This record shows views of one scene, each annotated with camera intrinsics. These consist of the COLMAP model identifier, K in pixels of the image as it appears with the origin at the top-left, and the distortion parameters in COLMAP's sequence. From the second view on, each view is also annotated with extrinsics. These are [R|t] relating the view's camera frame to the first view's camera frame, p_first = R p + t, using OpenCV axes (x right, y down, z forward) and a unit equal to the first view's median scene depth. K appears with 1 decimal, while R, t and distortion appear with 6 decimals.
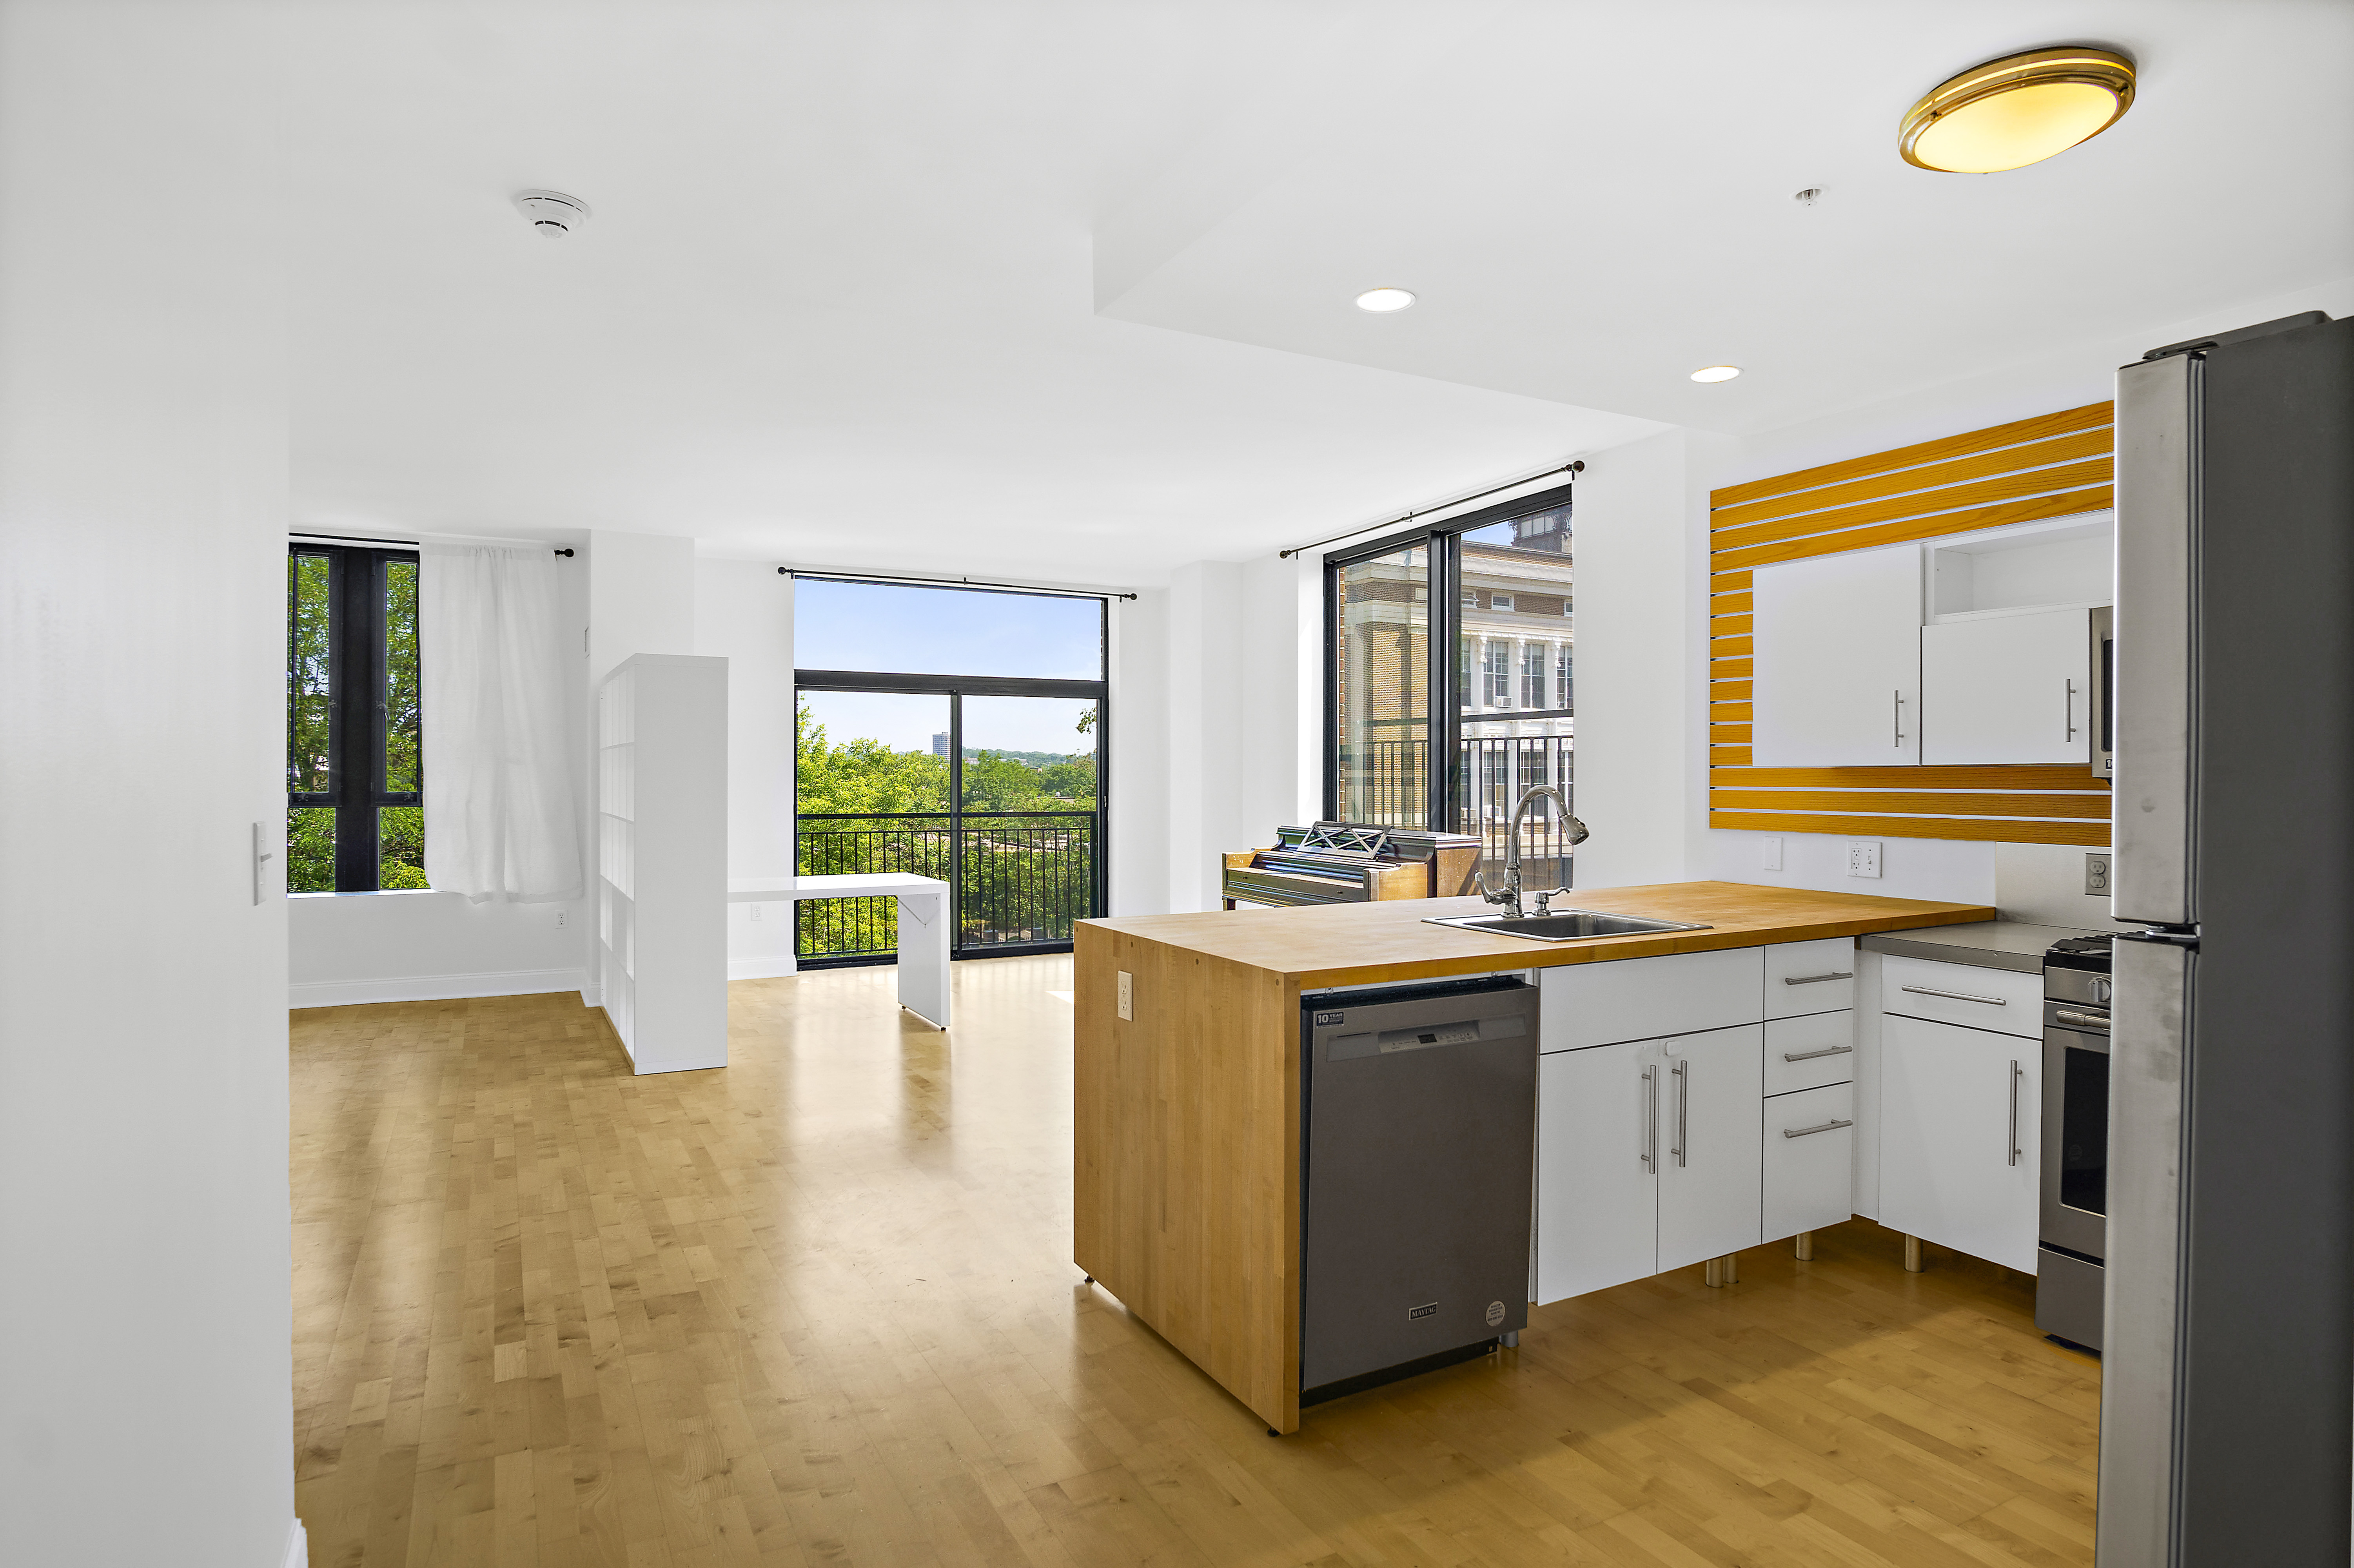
lens RADIAL K [[1268.1, 0, 1181.5], [0, 1268.1, 780.9], [0, 0, 1]] dist [-0.026317, 0.001777]
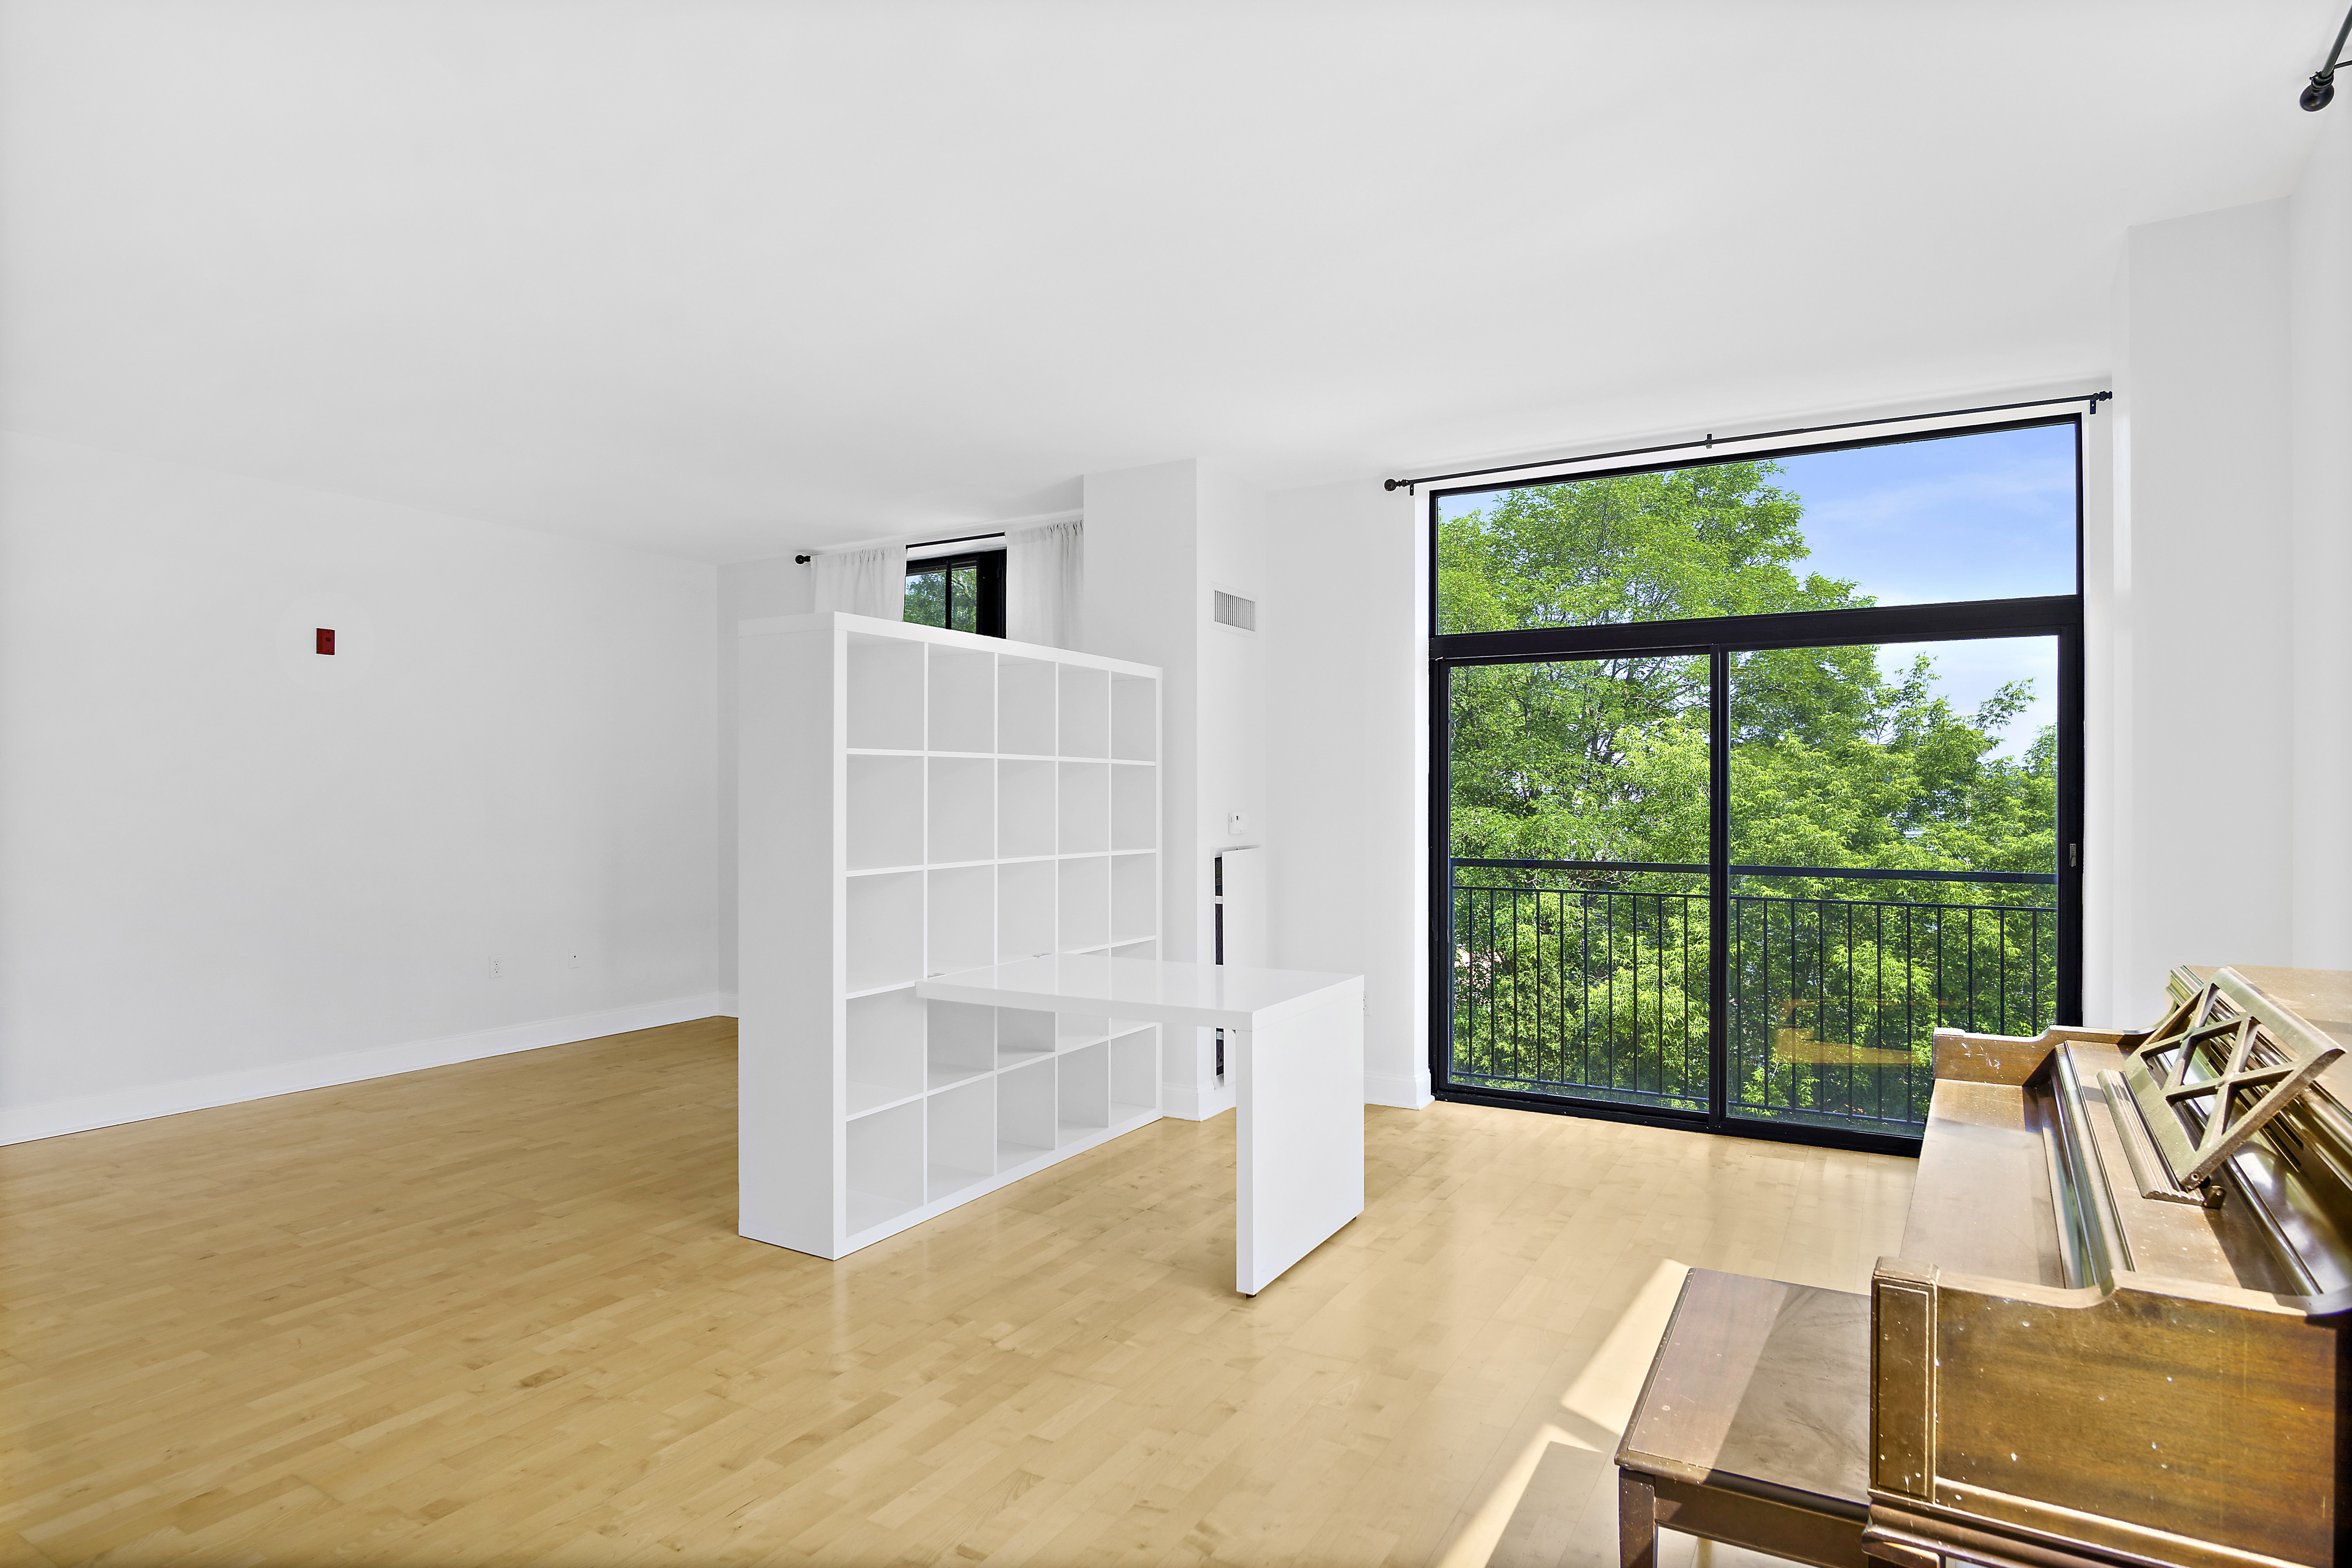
lens RADIAL K [[1262.3, 0, 1186.7], [0, 1262.3, 810.0], [0, 0, 1]] dist [-0.027381, 0.002924]
pose [[0.520874, 0.007651, -0.853599, 0.229000], [-0.004575, 0.999970, 0.006171, -0.002860], [0.853621, 0.000691, 0.520894, 0.709917]]
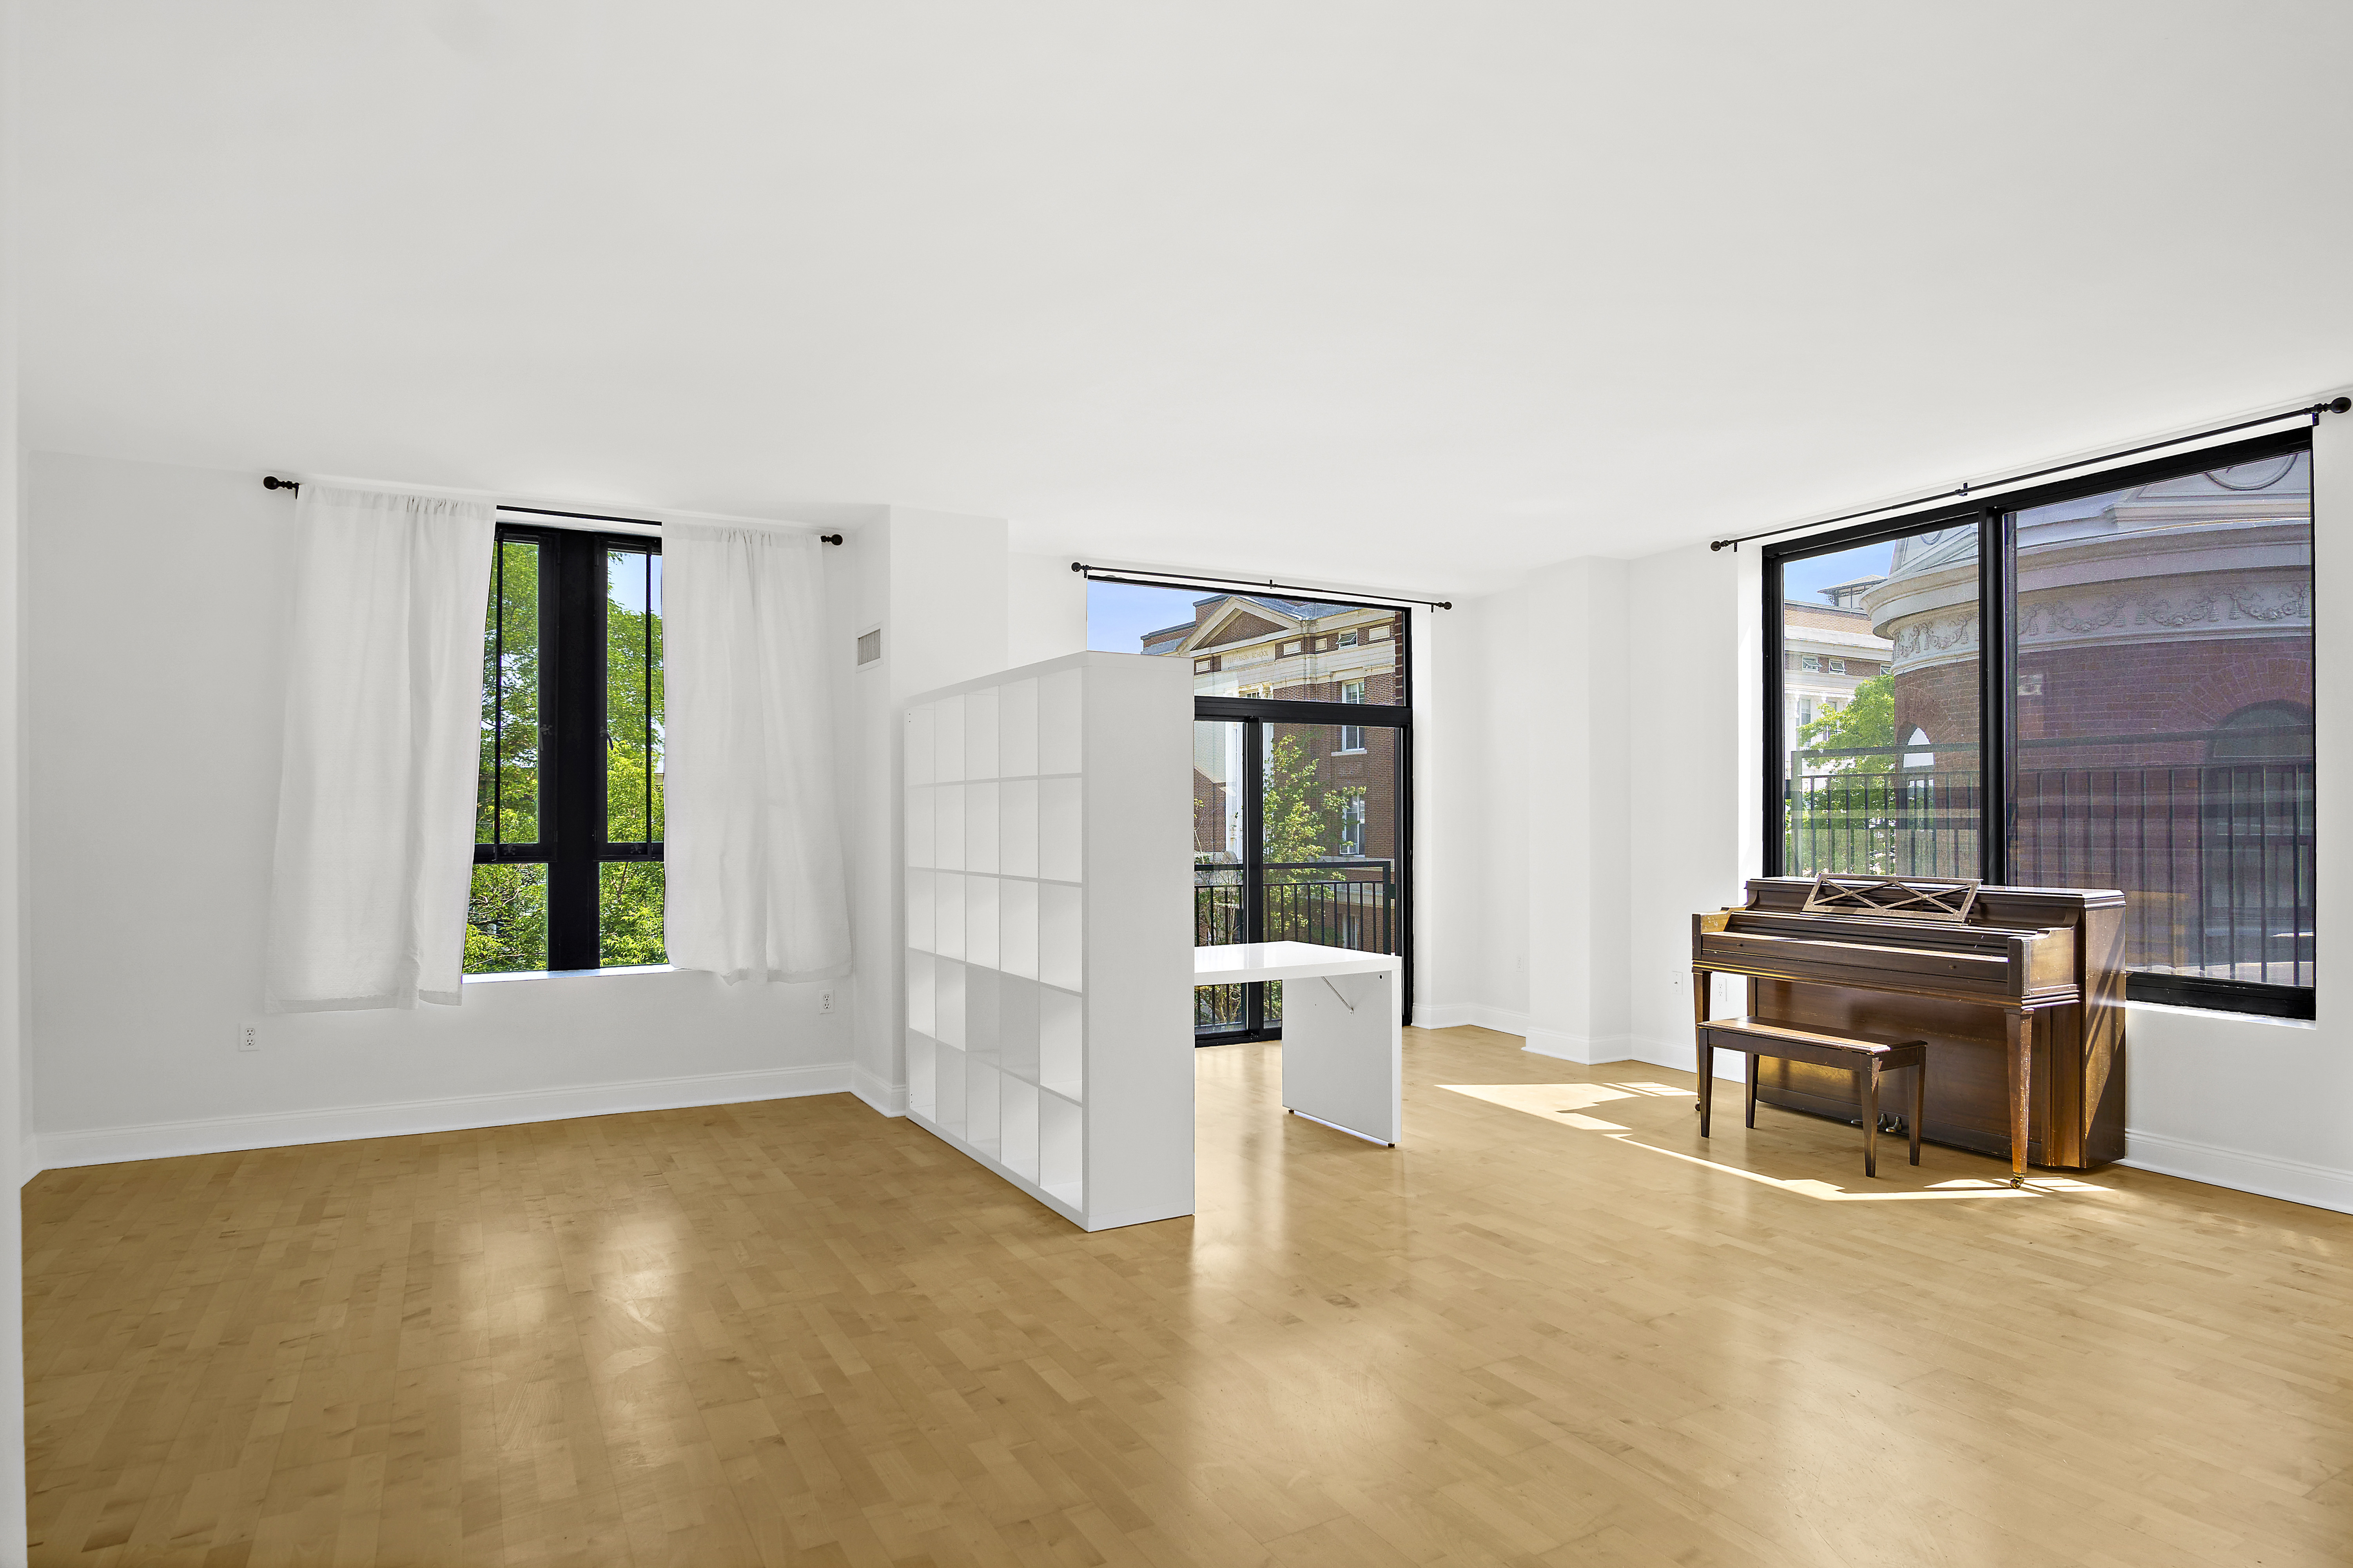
lens RADIAL K [[1286.6, 0, 1186.5], [0, 1286.6, 822.2], [0, 0, 1]] dist [-0.033635, 0.009132]
pose [[0.999799, -0.004384, 0.019574, -0.325032], [0.004451, 0.999984, -0.003407, 0.000591], [-0.019558, 0.003493, 0.999803, 0.218223]]
